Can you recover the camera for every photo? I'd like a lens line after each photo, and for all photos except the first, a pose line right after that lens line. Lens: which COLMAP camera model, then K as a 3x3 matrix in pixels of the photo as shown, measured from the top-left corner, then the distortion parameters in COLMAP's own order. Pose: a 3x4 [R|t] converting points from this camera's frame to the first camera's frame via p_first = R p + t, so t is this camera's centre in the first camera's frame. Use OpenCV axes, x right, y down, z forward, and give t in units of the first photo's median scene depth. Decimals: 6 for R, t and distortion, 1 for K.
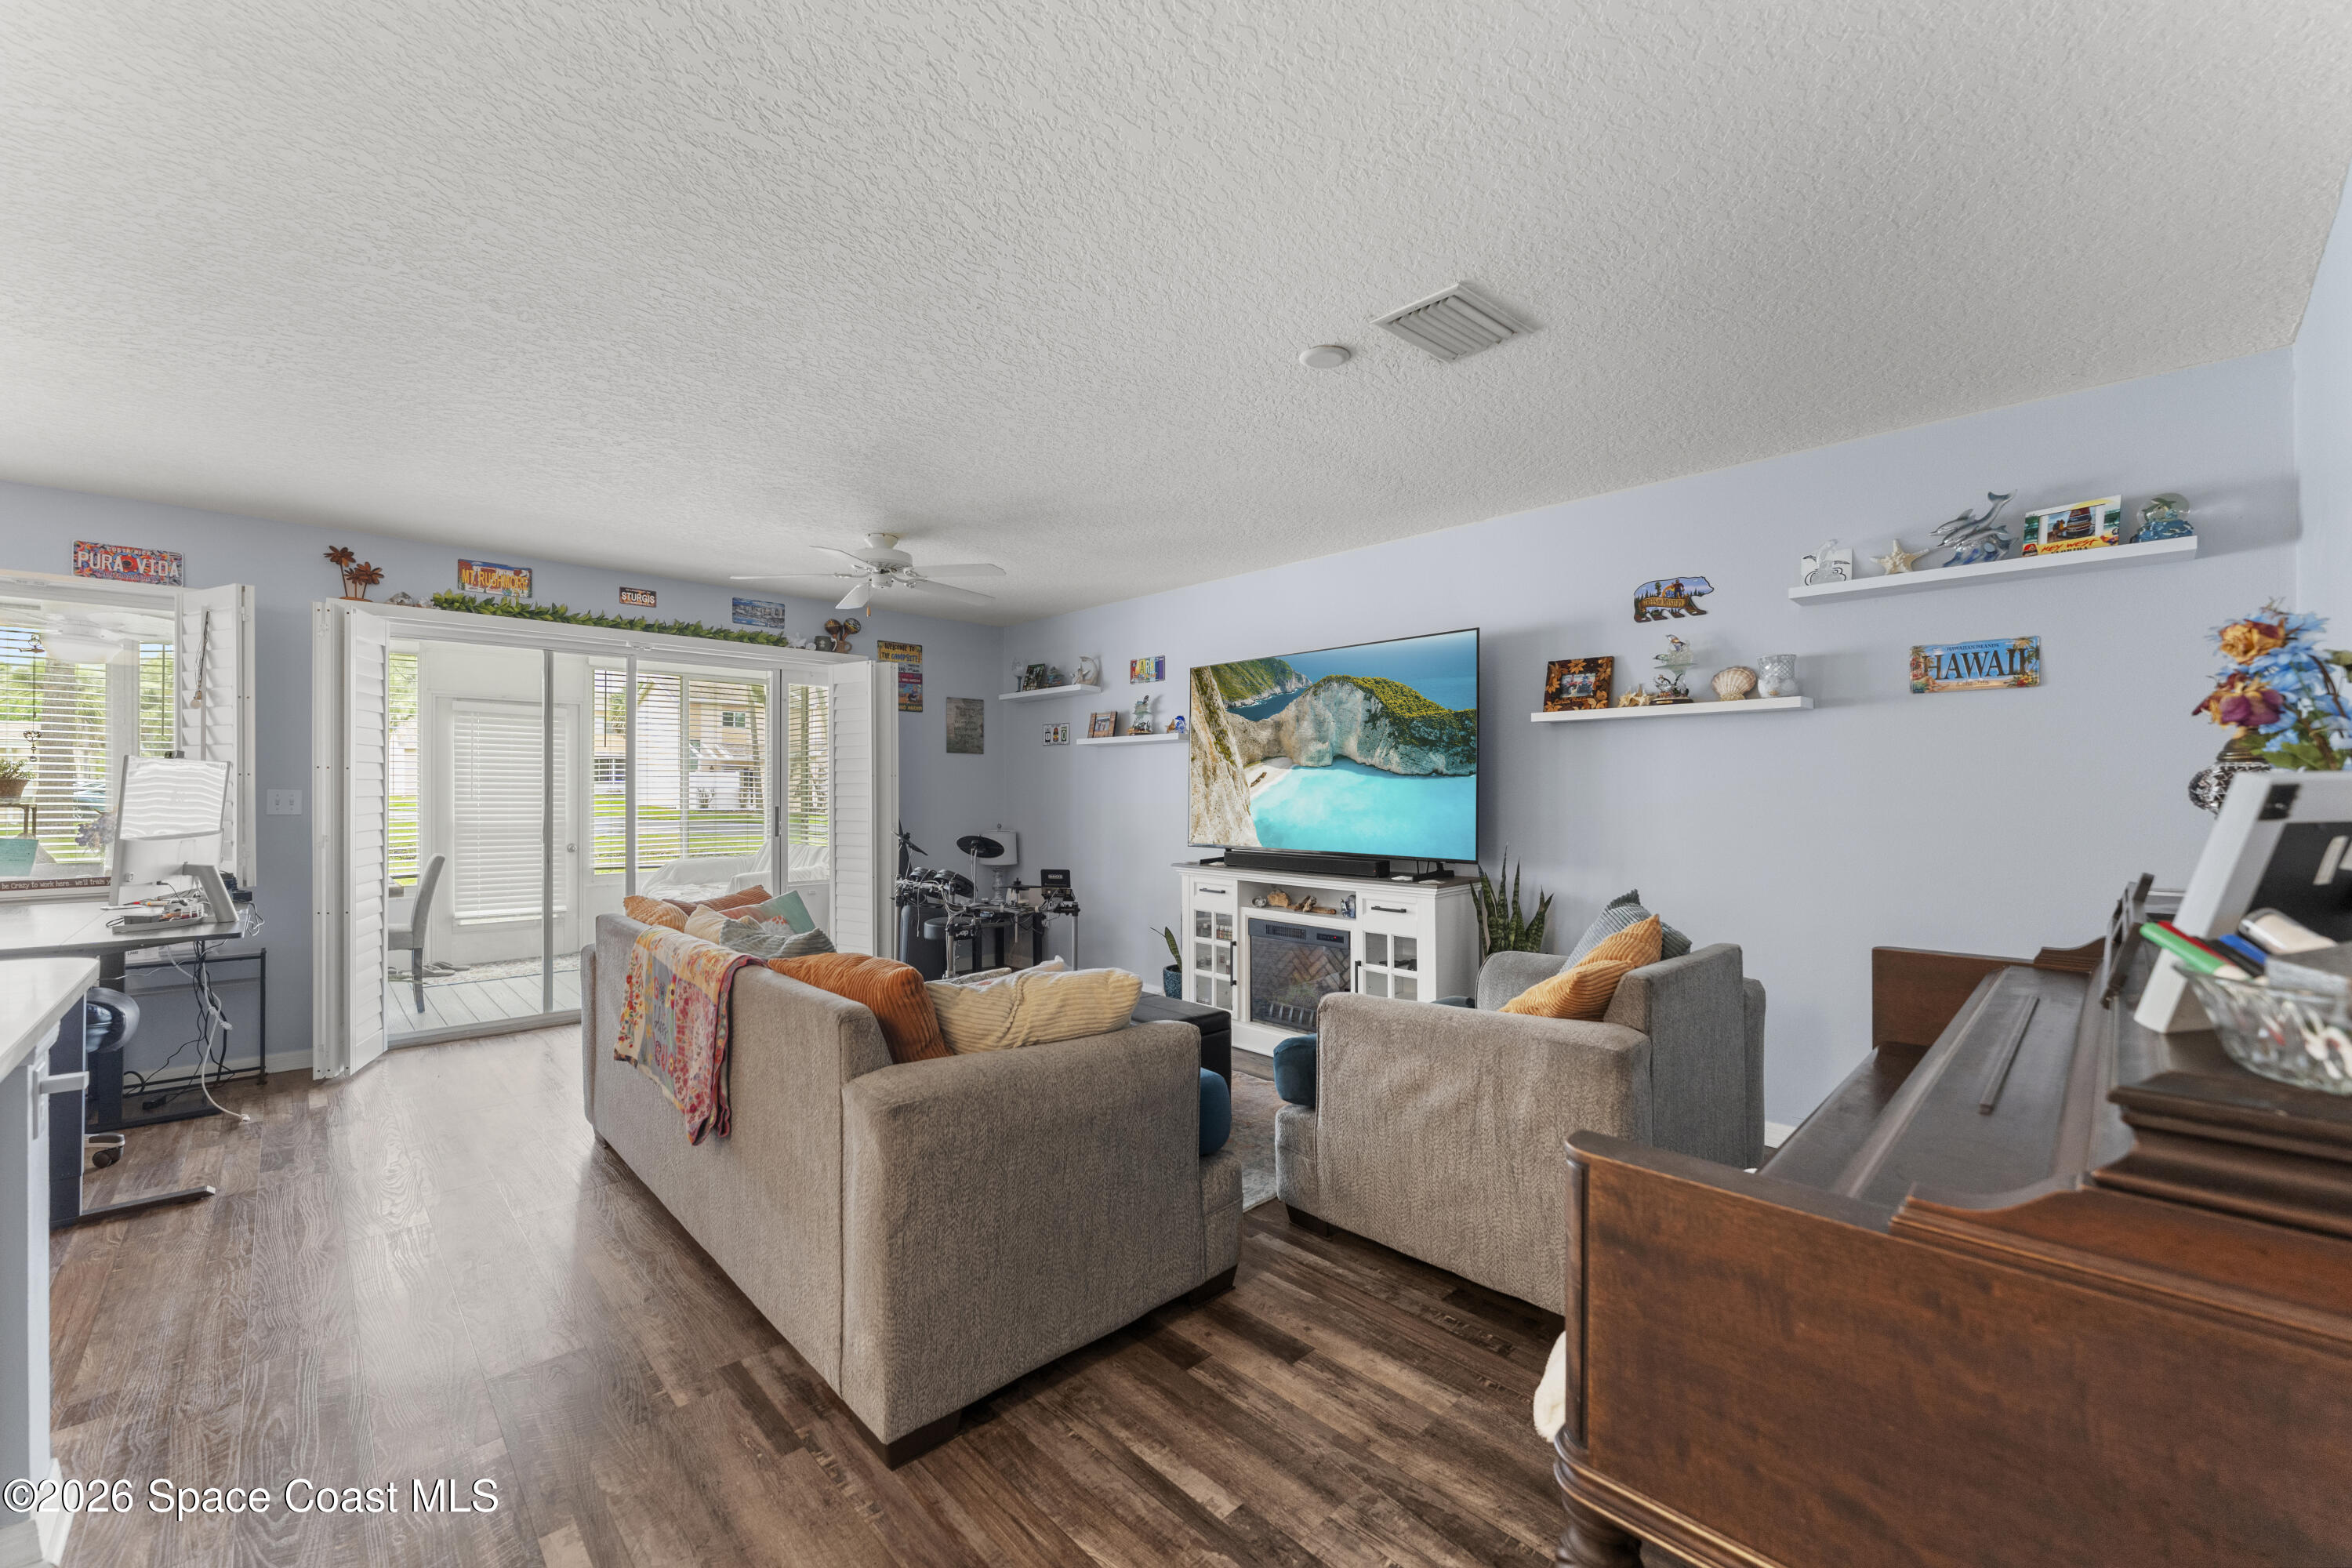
lens RADIAL K [[950.1, 0, 1173.3], [0, 950.1, 788.4], [0, 0, 1]] dist [-0.001130, 0.000283]
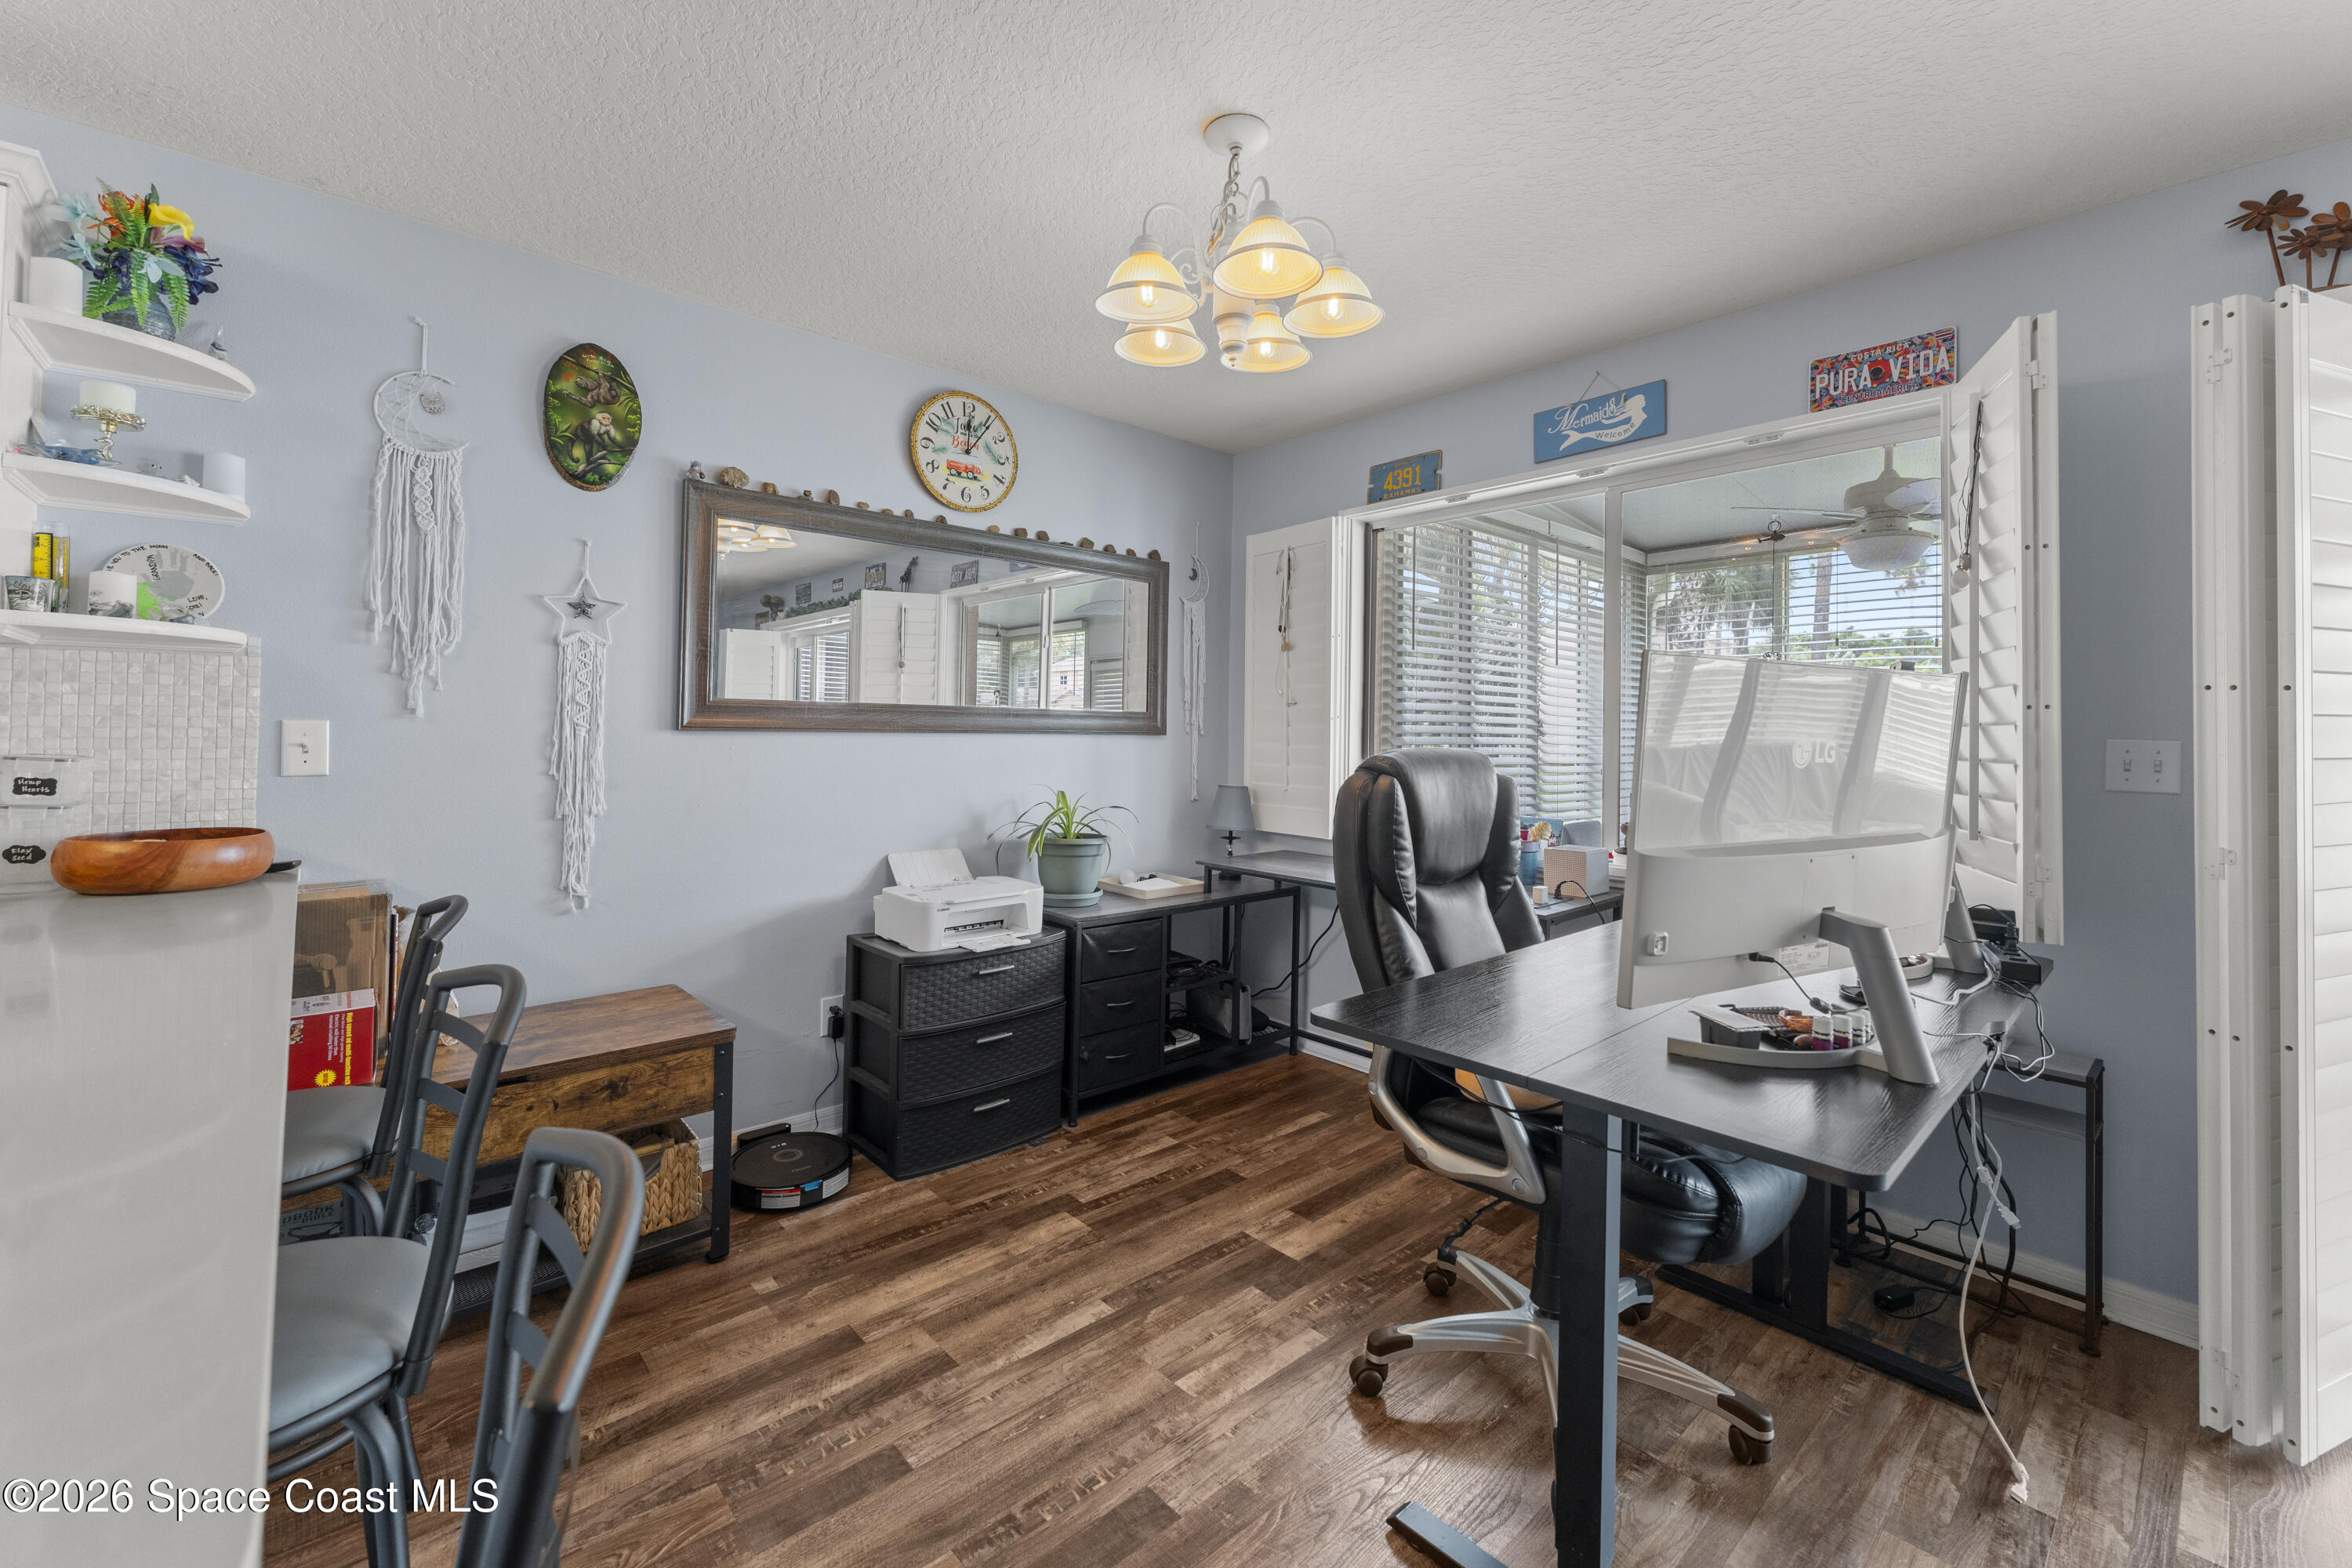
lens RADIAL K [[950.1, 0, 1183.4], [0, 950.1, 716.8], [0, 0, 1]] dist [-0.001130, 0.000283]
pose [[-0.017953, -0.015672, -0.999716, -0.423927], [-0.009032, 0.999839, -0.015511, 0.001713], [0.999798, 0.008751, -0.018092, 0.497949]]
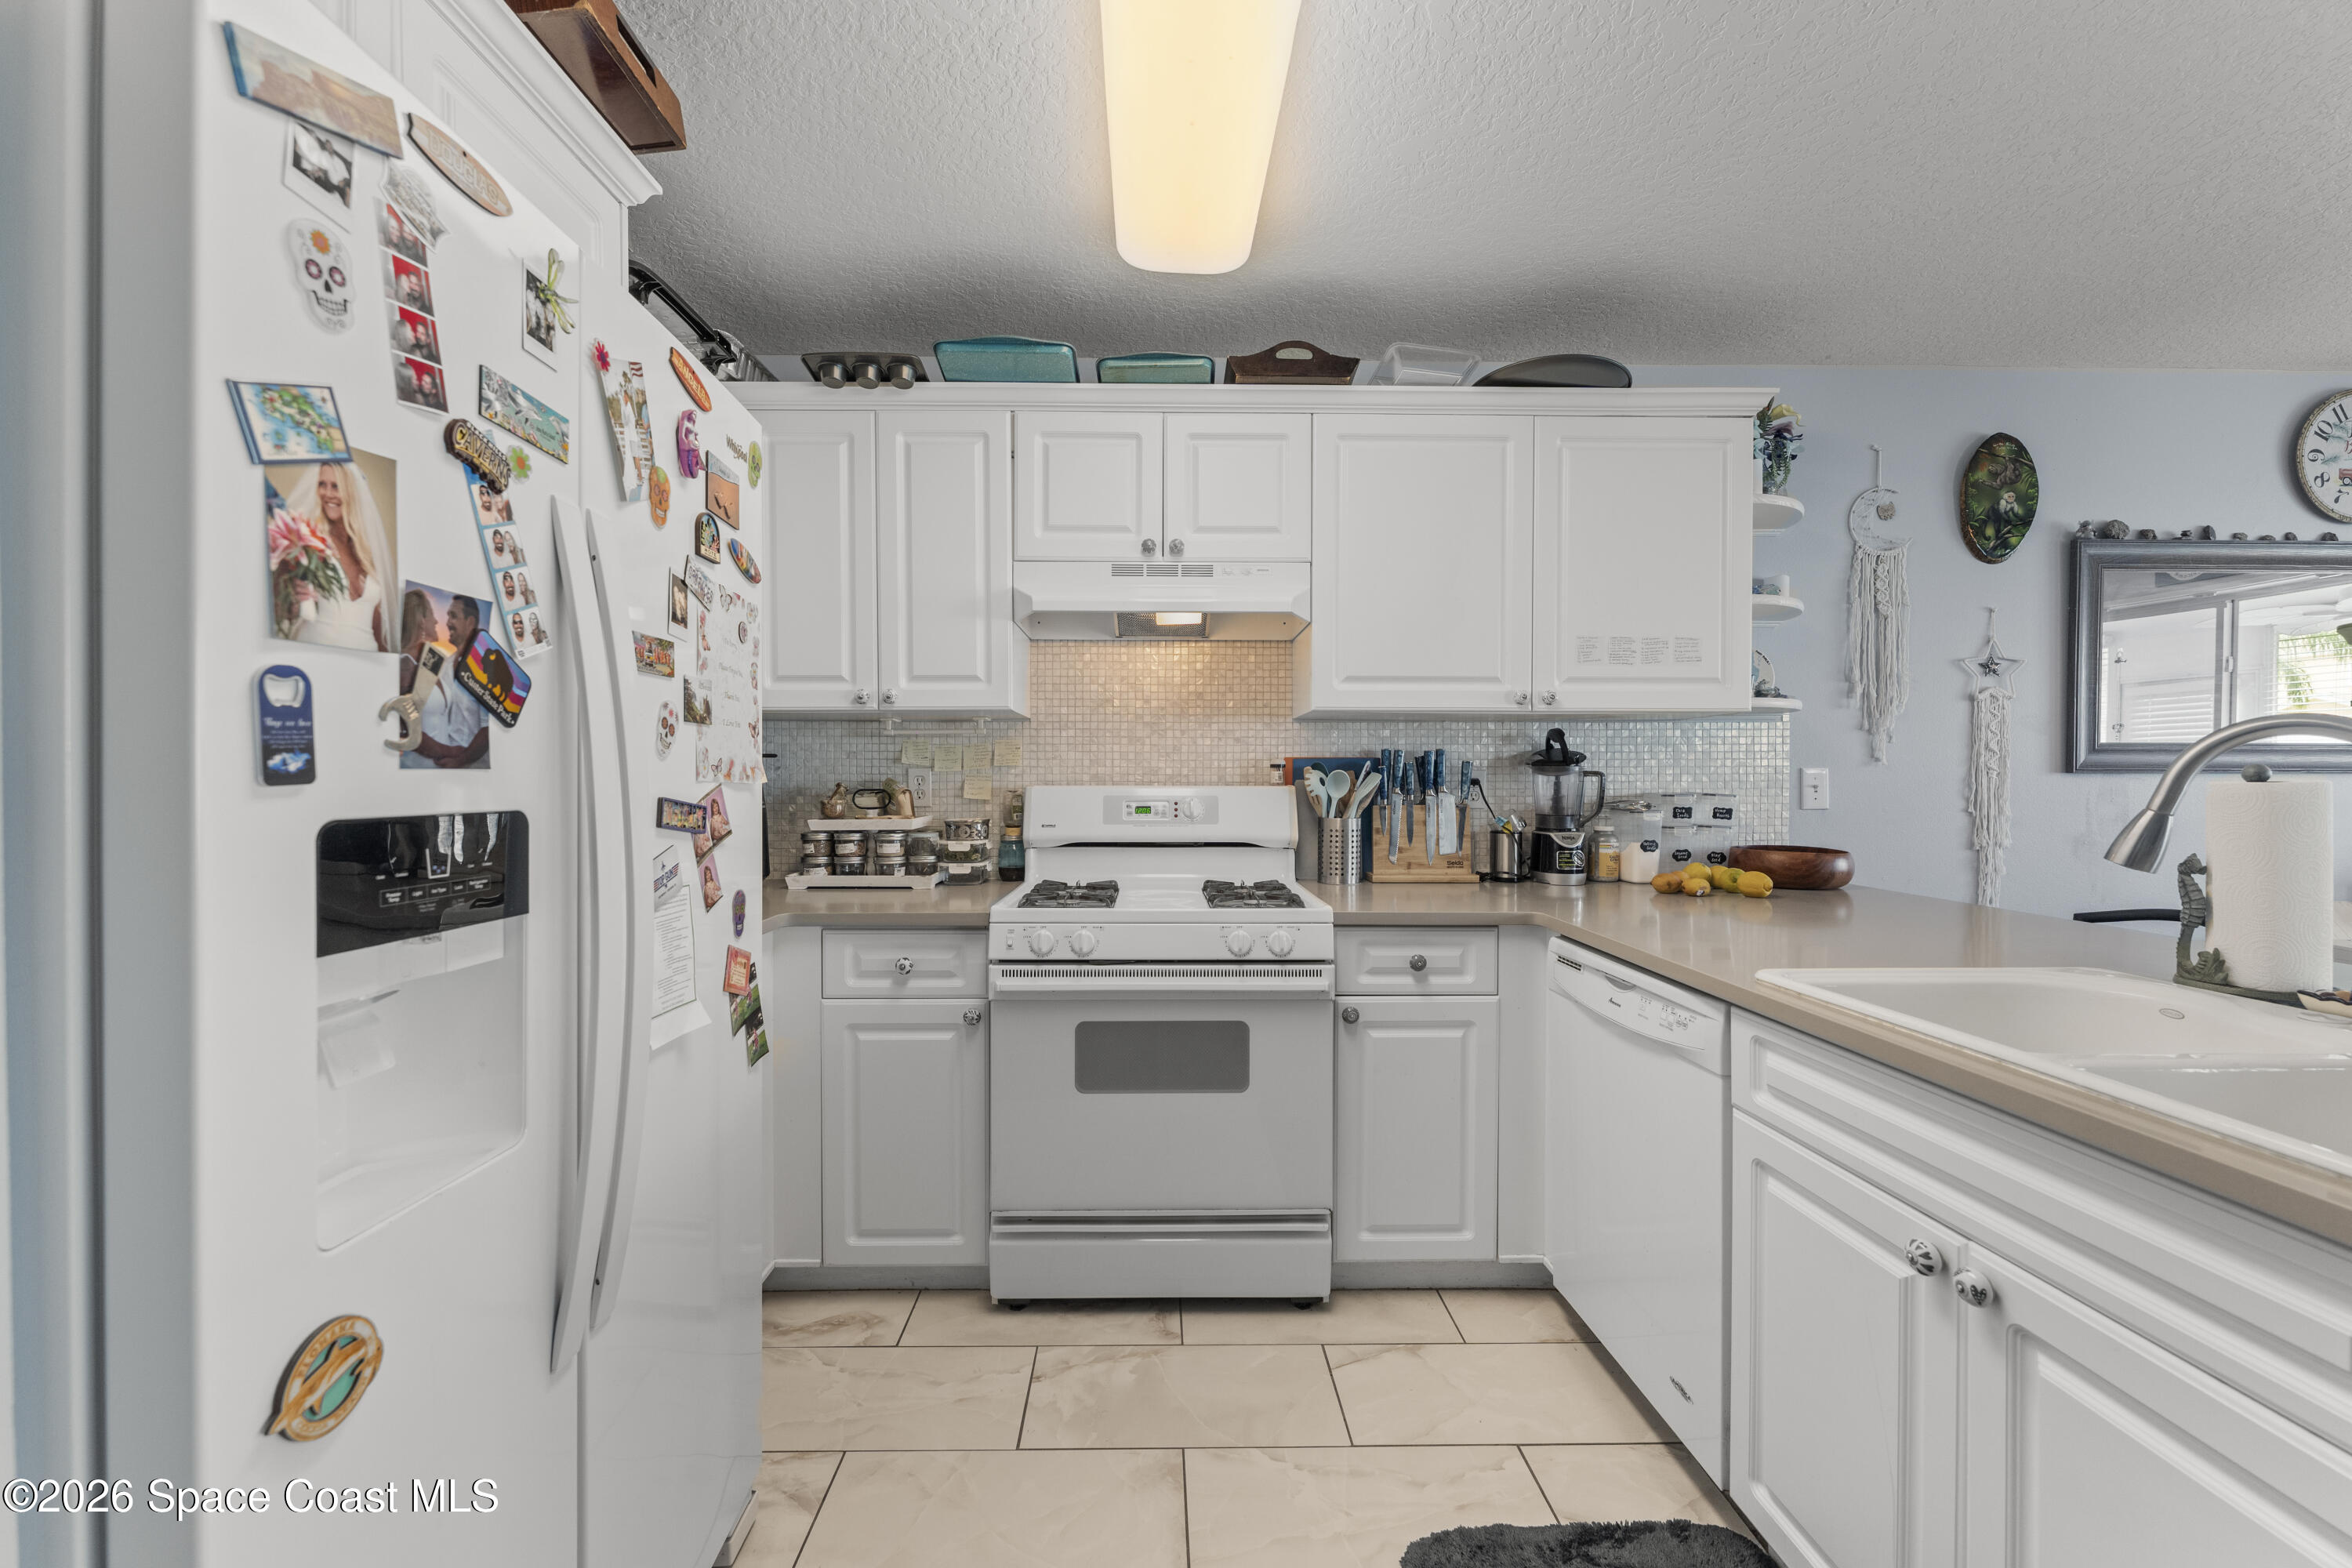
lens RADIAL K [[950.1, 0, 1197.7], [0, 950.1, 779.6], [0, 0, 1]] dist [-0.001130, 0.000283]
pose [[-0.666689, 0.007887, -0.745294, -0.125015], [0.001646, 0.999957, 0.009109, 0.001504], [0.745334, 0.004846, -0.666673, 0.143159]]
